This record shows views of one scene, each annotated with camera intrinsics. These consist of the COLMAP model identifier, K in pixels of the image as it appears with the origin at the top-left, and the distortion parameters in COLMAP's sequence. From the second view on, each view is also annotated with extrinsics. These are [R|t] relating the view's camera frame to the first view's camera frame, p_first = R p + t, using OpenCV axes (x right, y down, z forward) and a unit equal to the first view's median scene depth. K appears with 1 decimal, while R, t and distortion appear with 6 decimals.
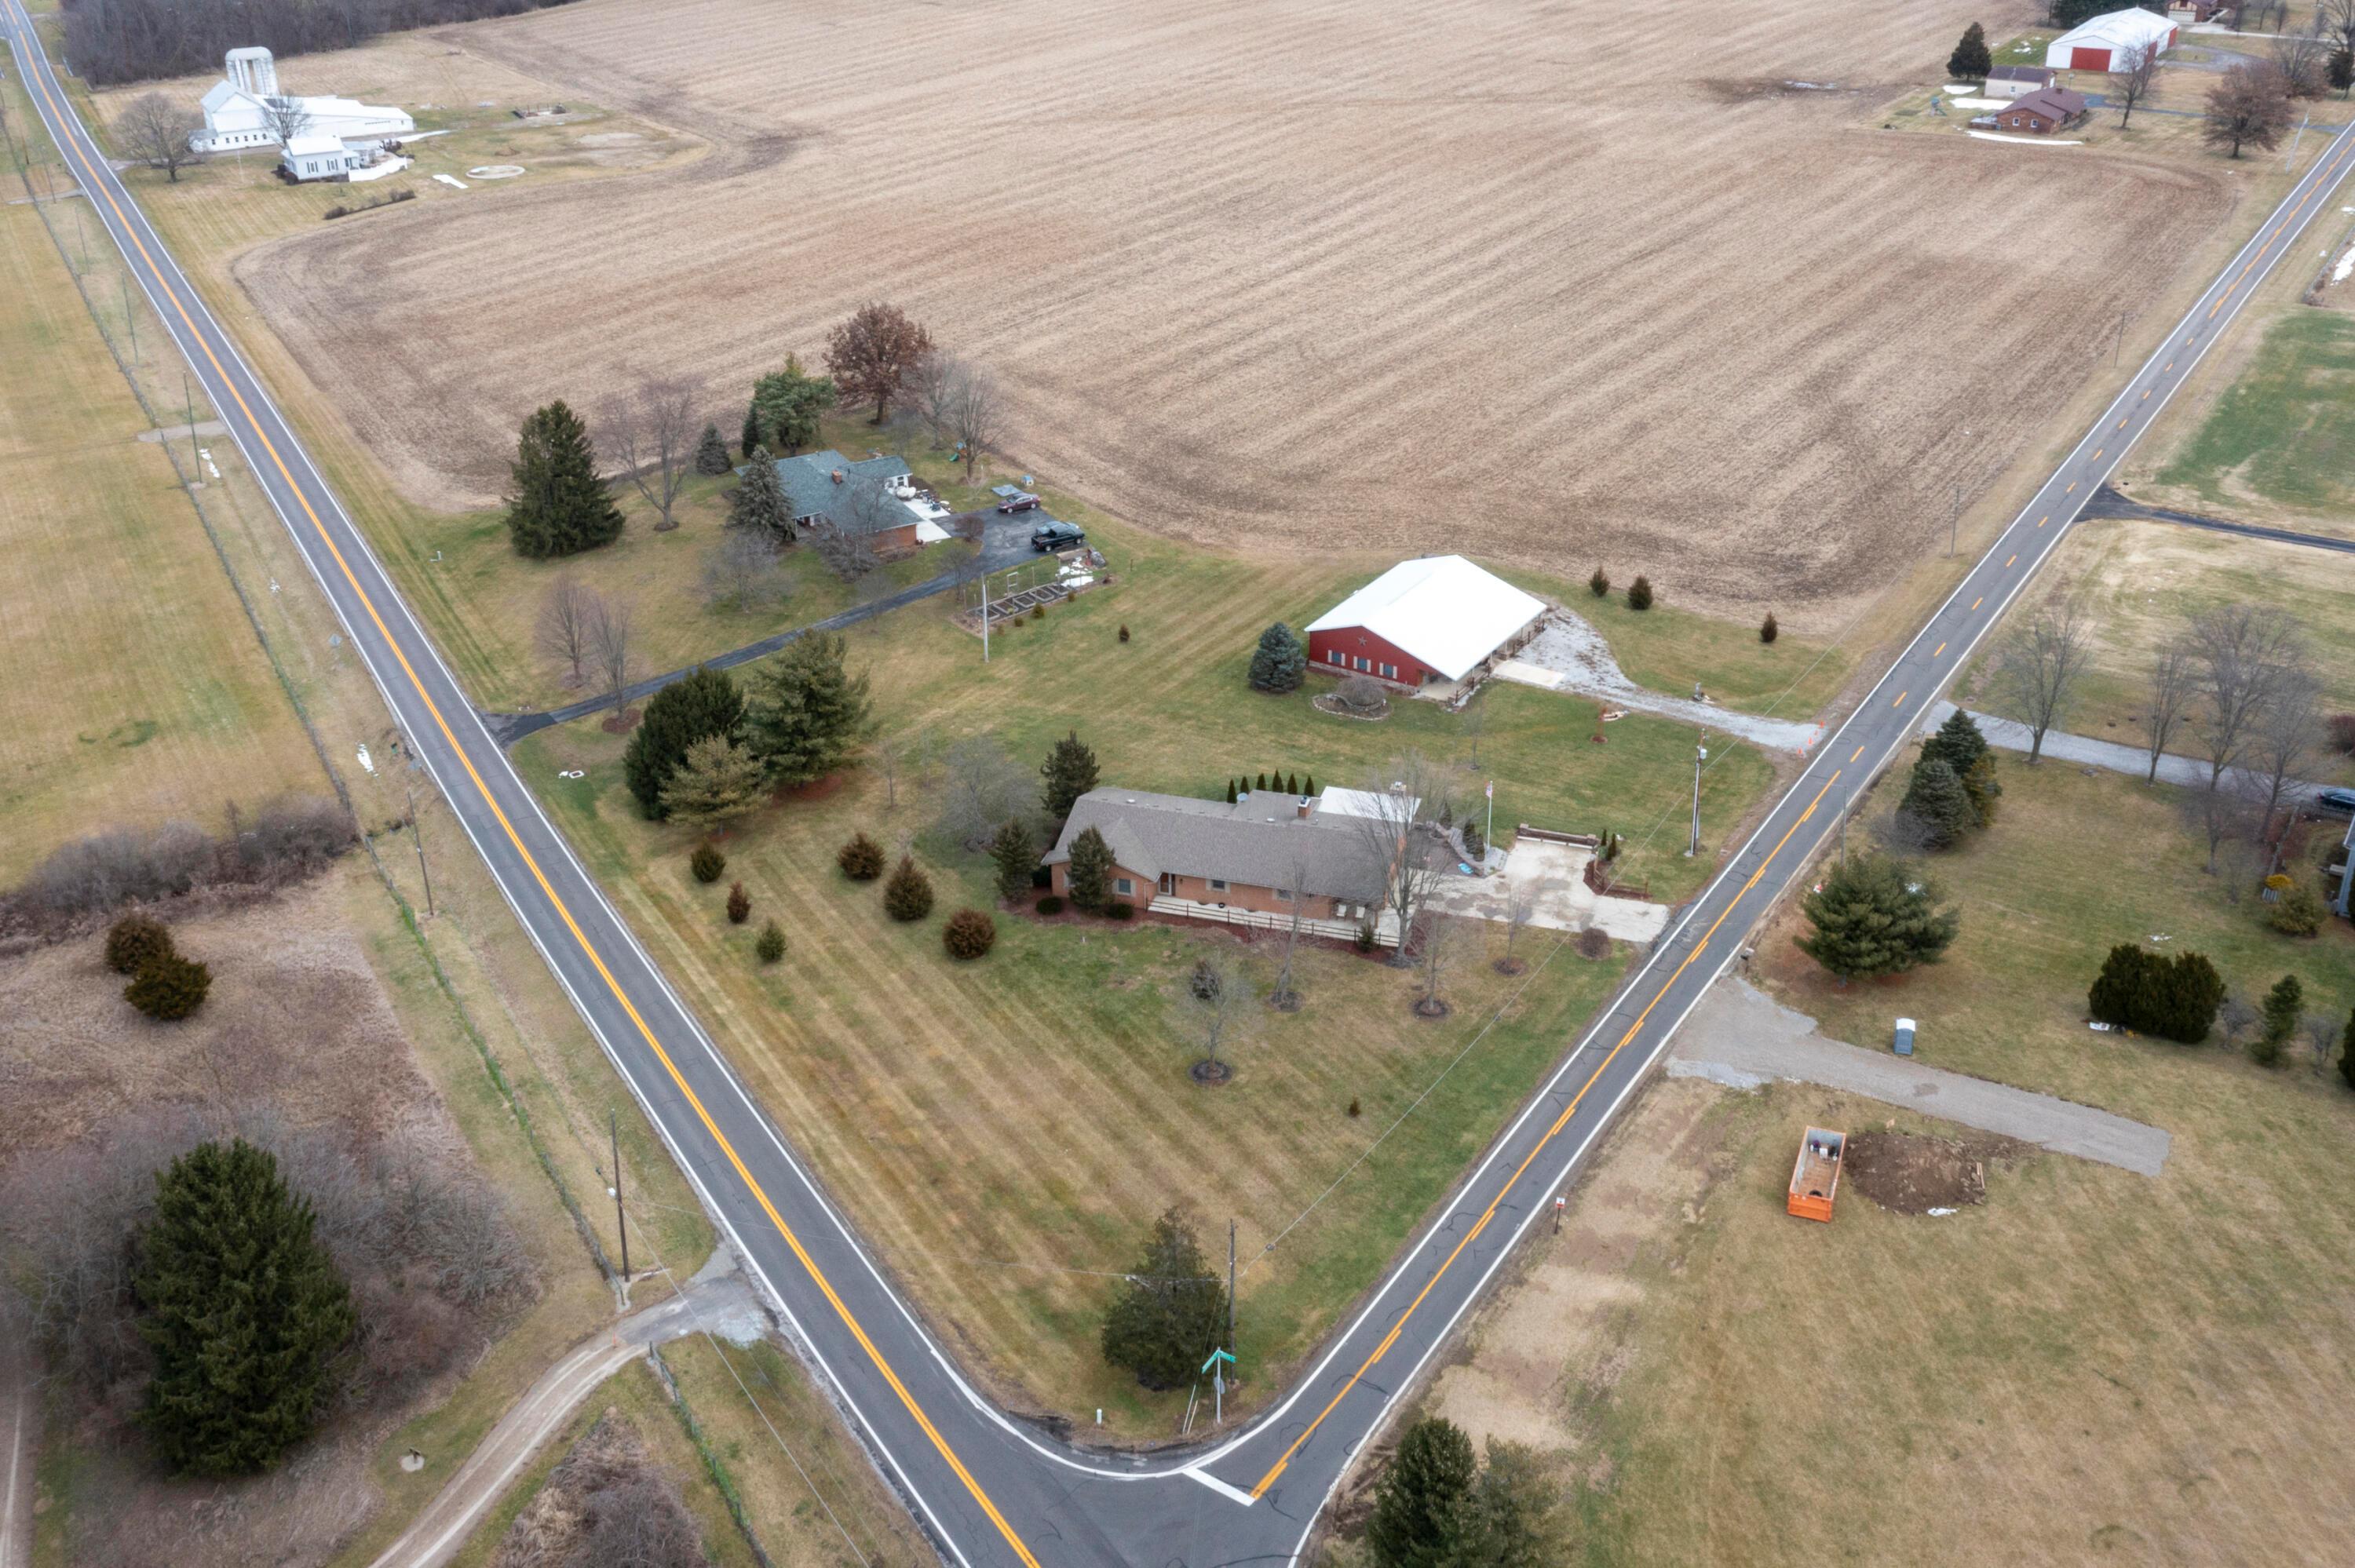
lens RADIAL K [[2258.3, 0, 1177.5], [0, 2258.3, 784.0], [0, 0, 1]] dist [-0.010517, -0.001076]
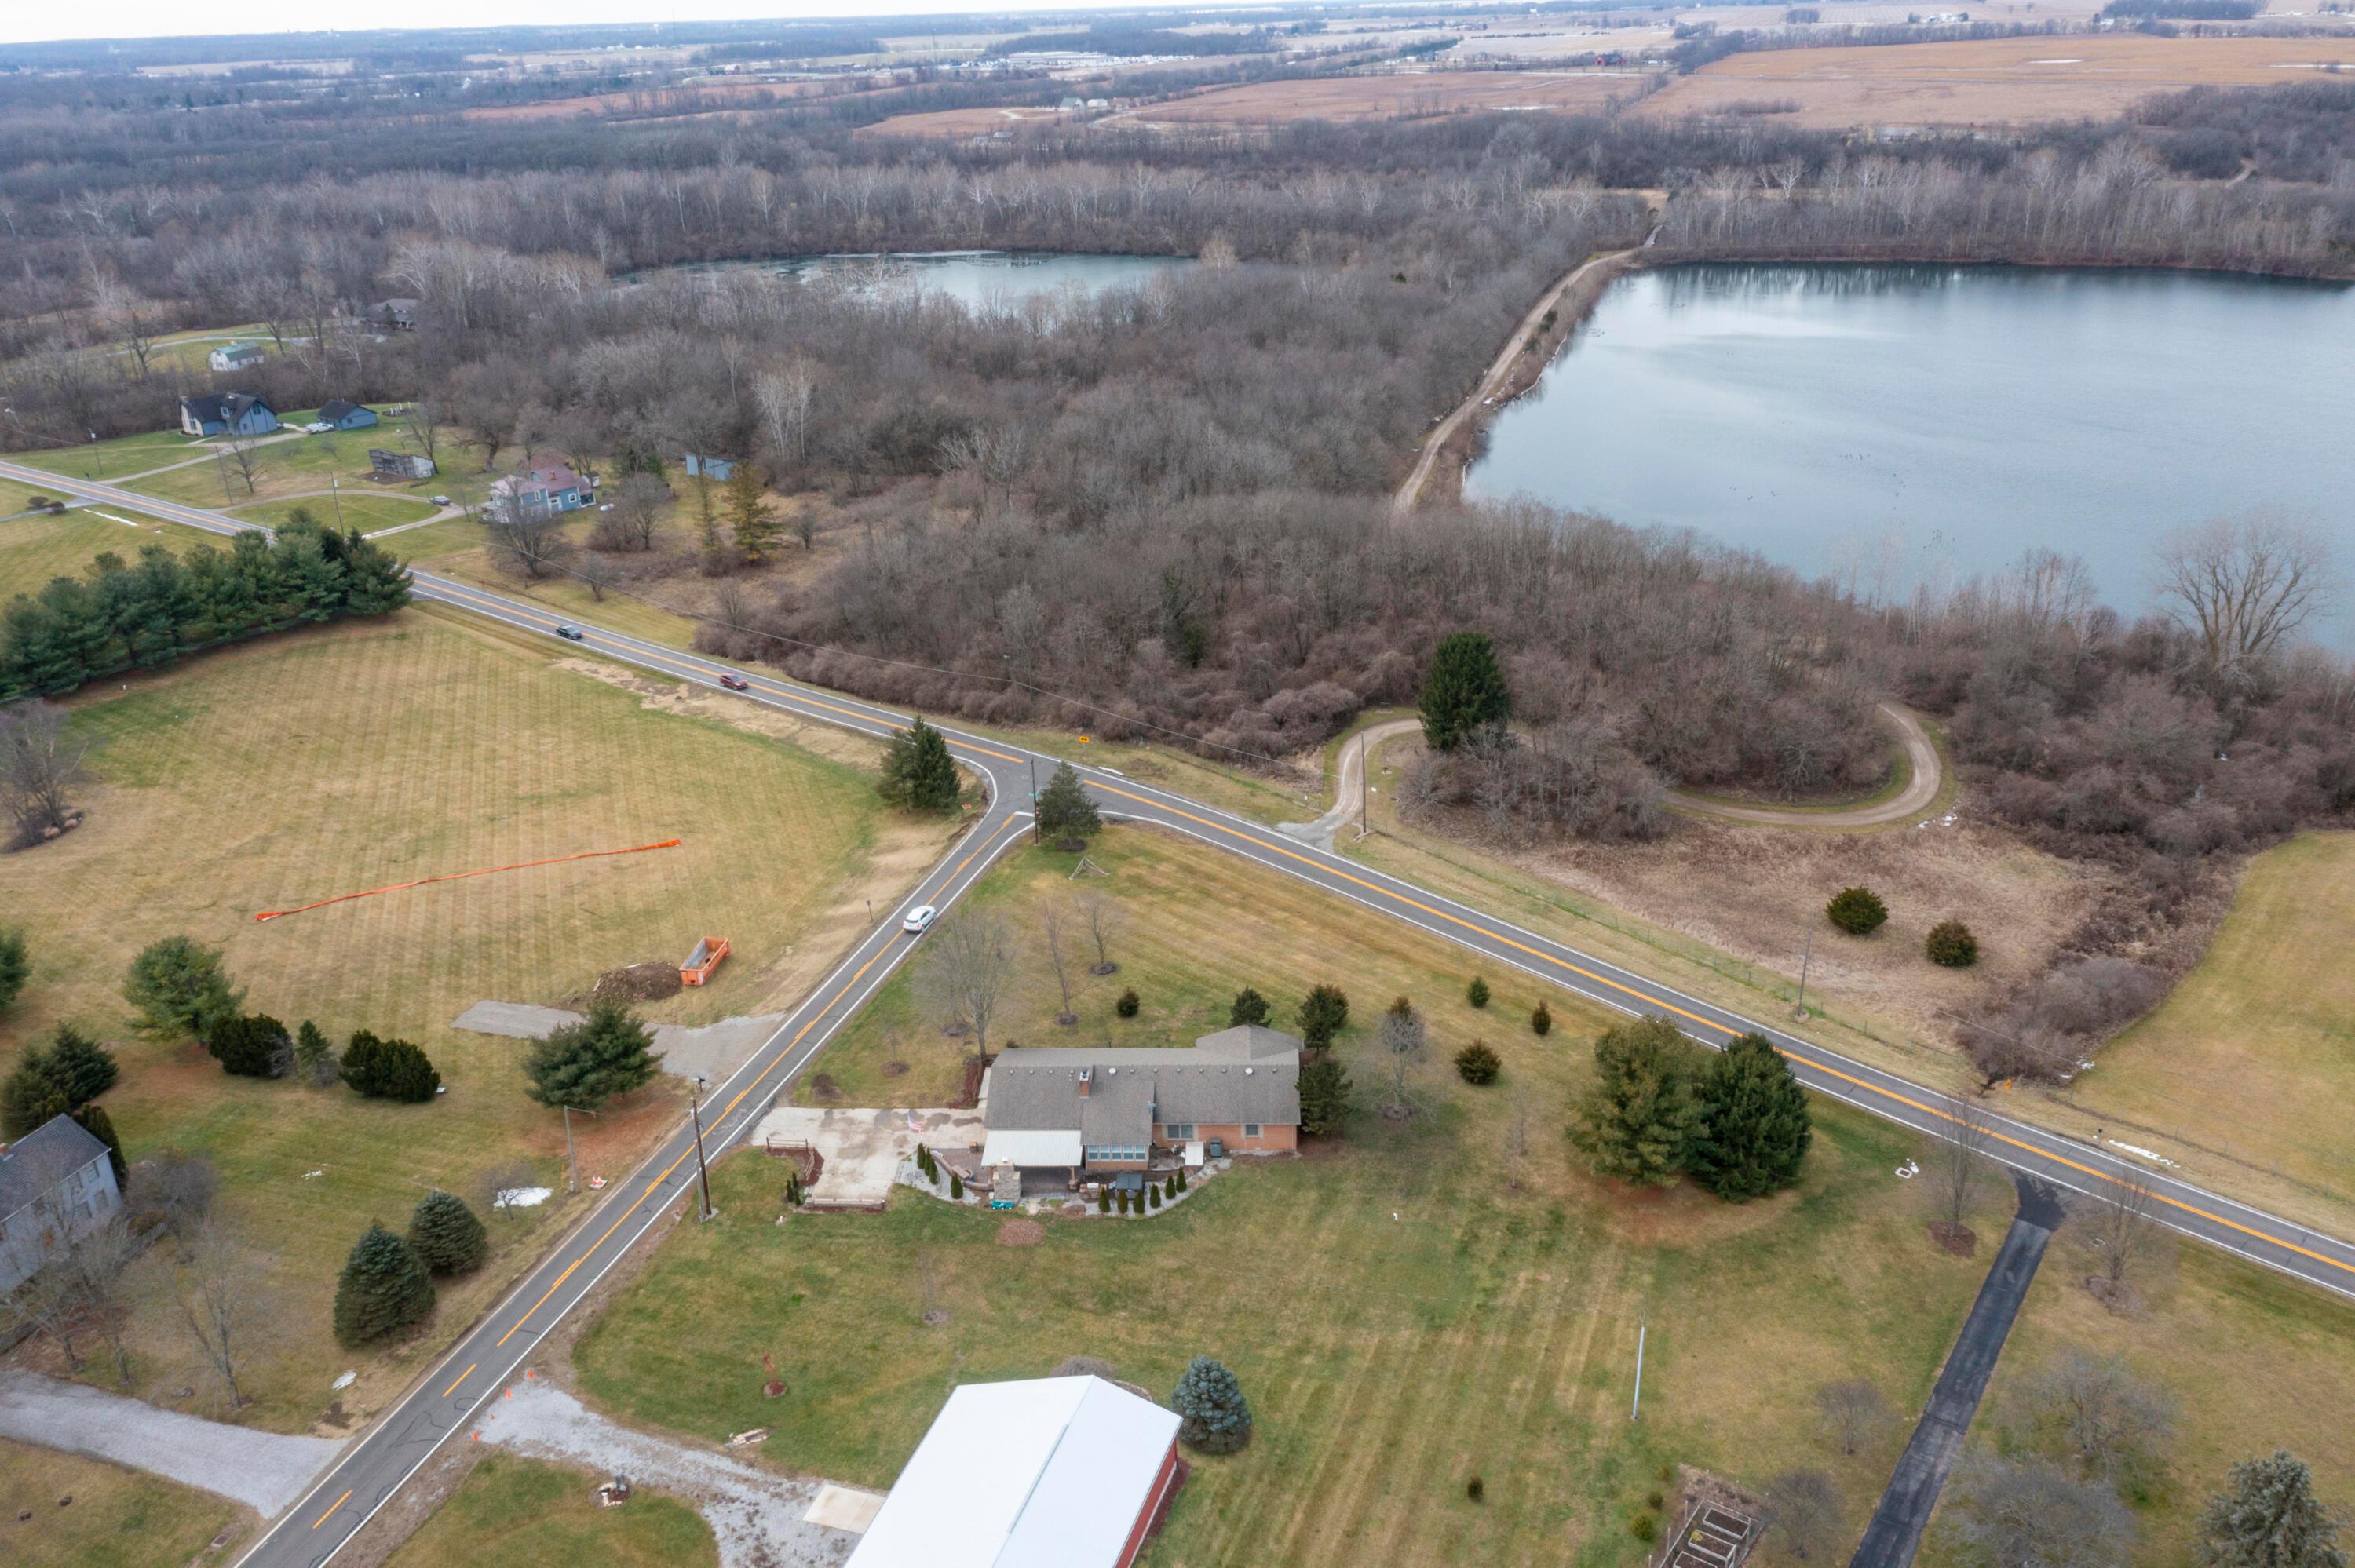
lens RADIAL K [[1813.5, 0, 1181.4], [0, 1813.5, 856.2], [0, 0, 1]] dist [-0.028109, 0.088762]
pose [[-0.965759, 0.144992, -0.215144, 0.193066], [-0.081384, 0.618097, 0.781877, -0.777001], [0.246346, 0.772614, -0.585133, 1.532621]]
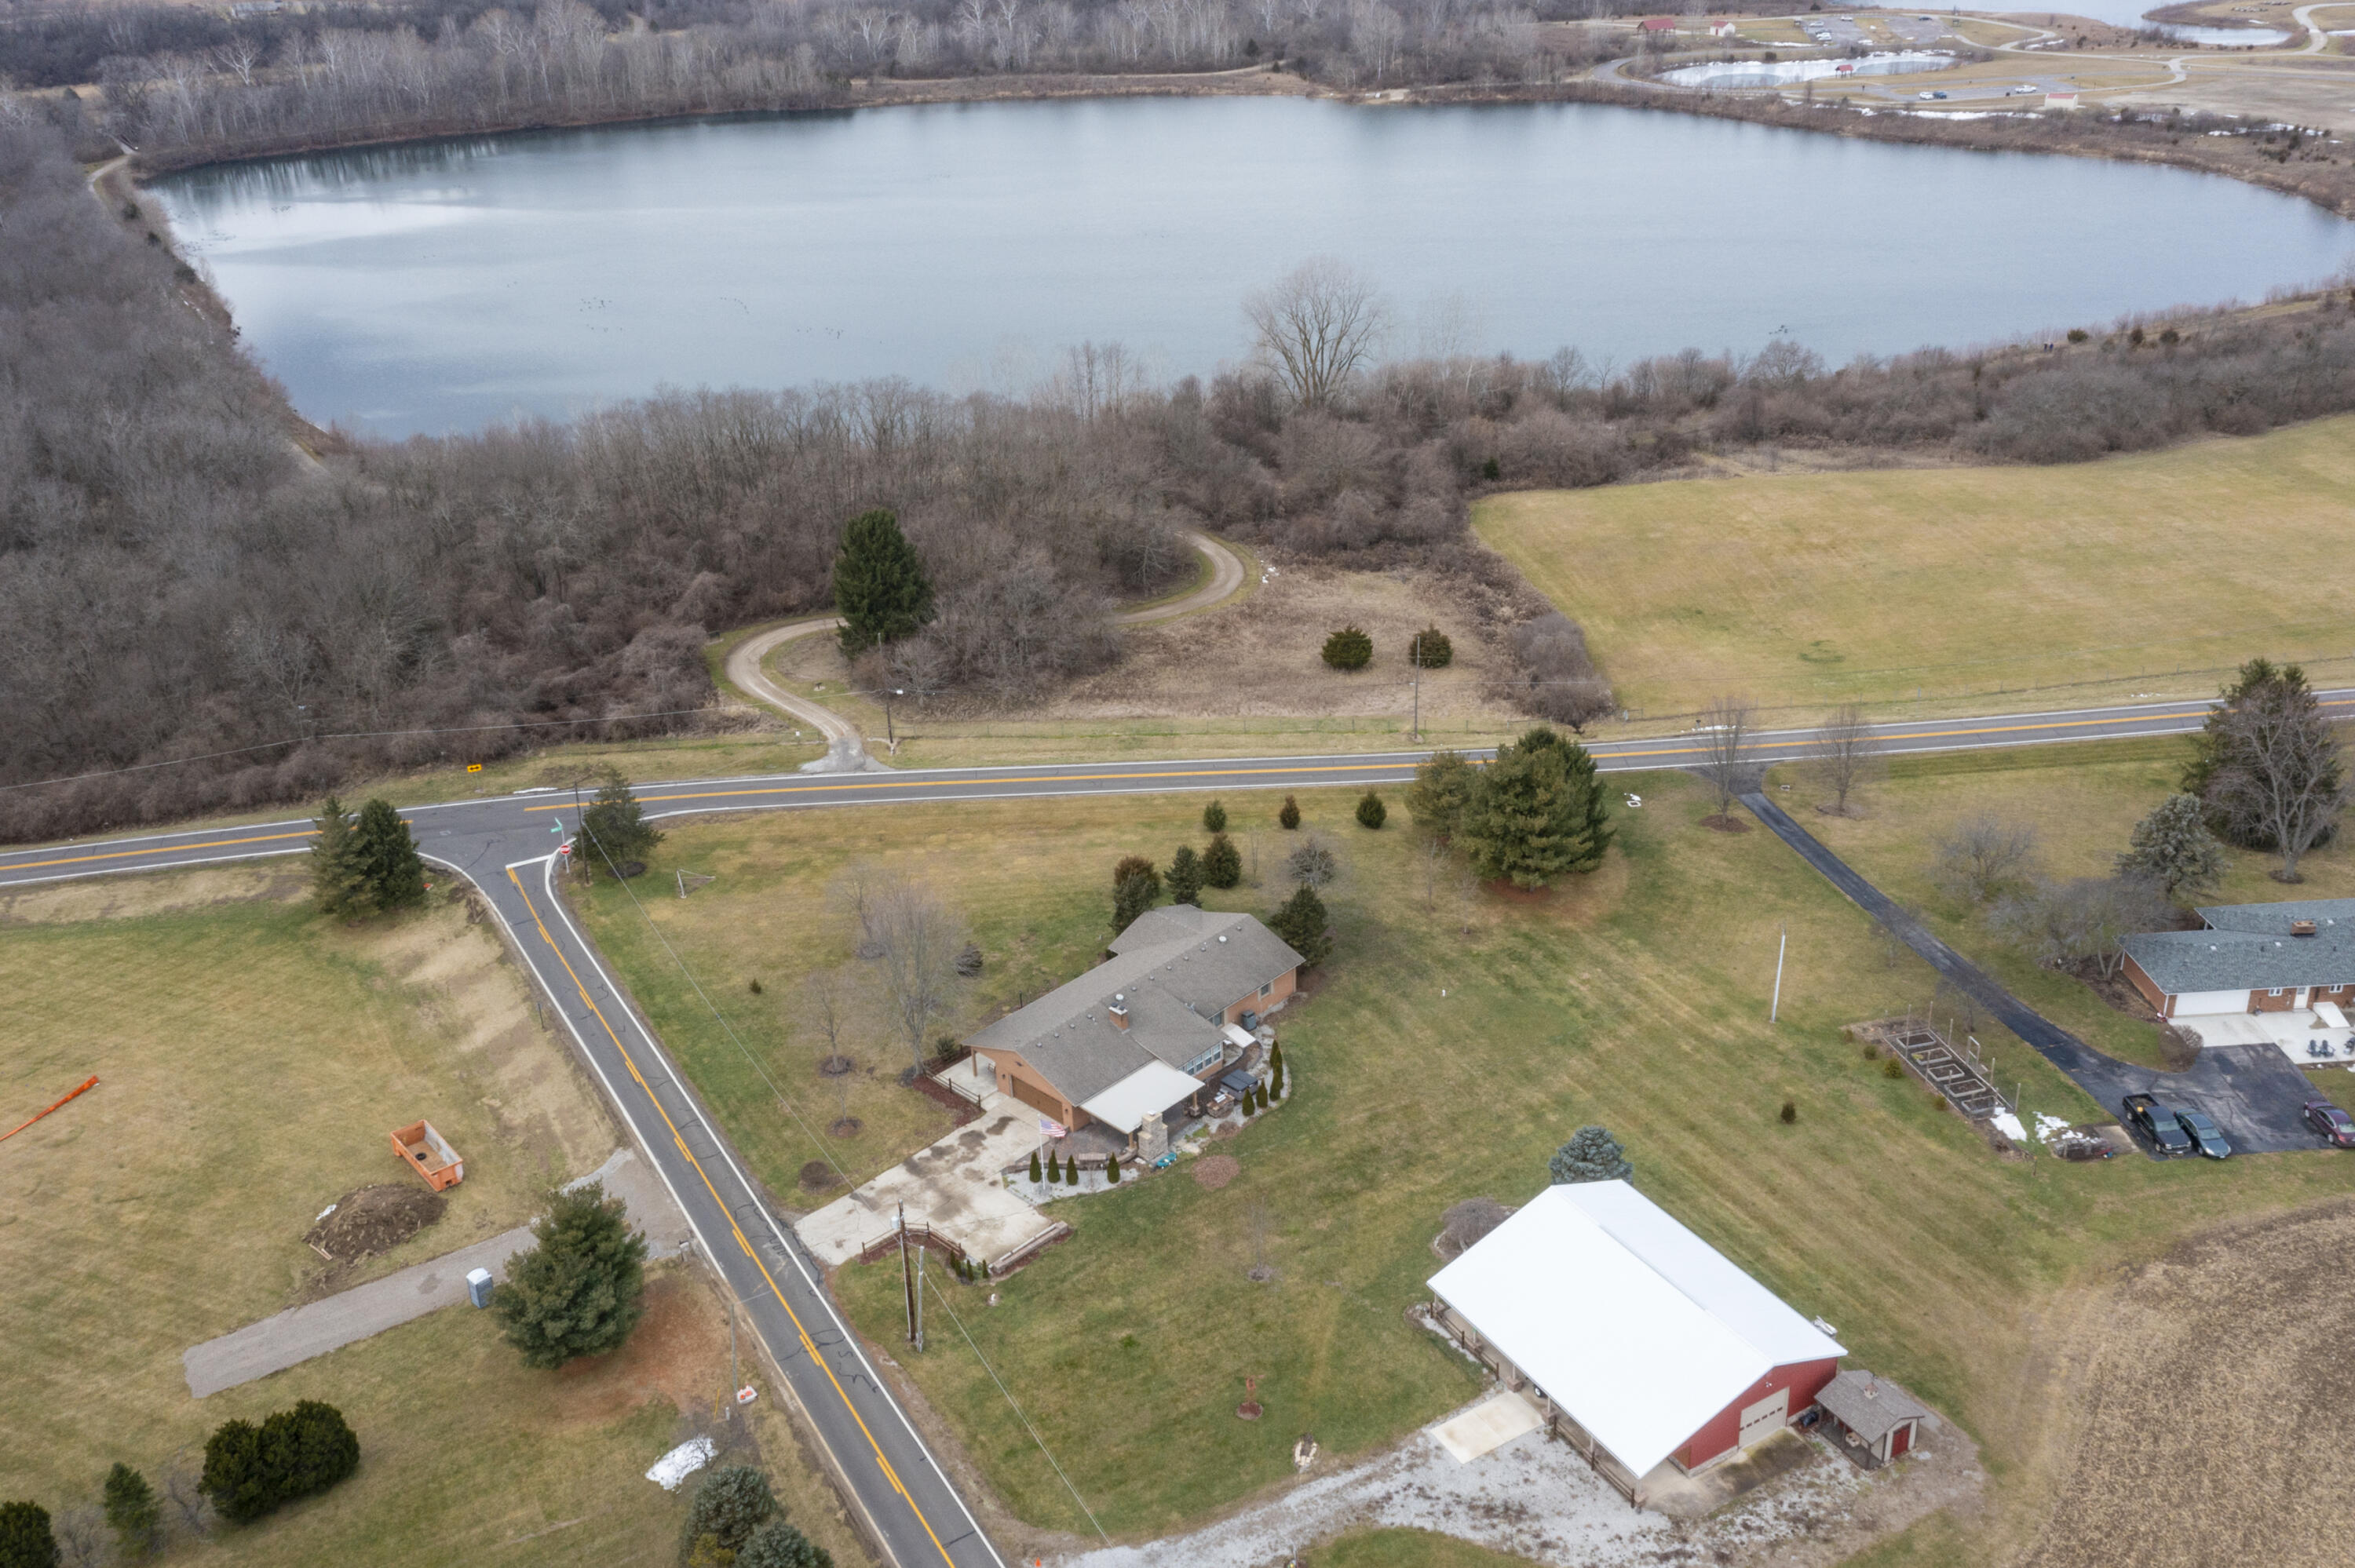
lens RADIAL K [[2003.5, 0, 1162.1], [0, 2003.5, 782.4], [0, 0, 1]] dist [-0.015944, 0.030265]
pose [[-0.456576, 0.419998, -0.784309, 0.721296], [-0.366726, 0.714339, 0.596013, -0.614885], [0.810587, 0.559752, -0.172126, 1.187277]]
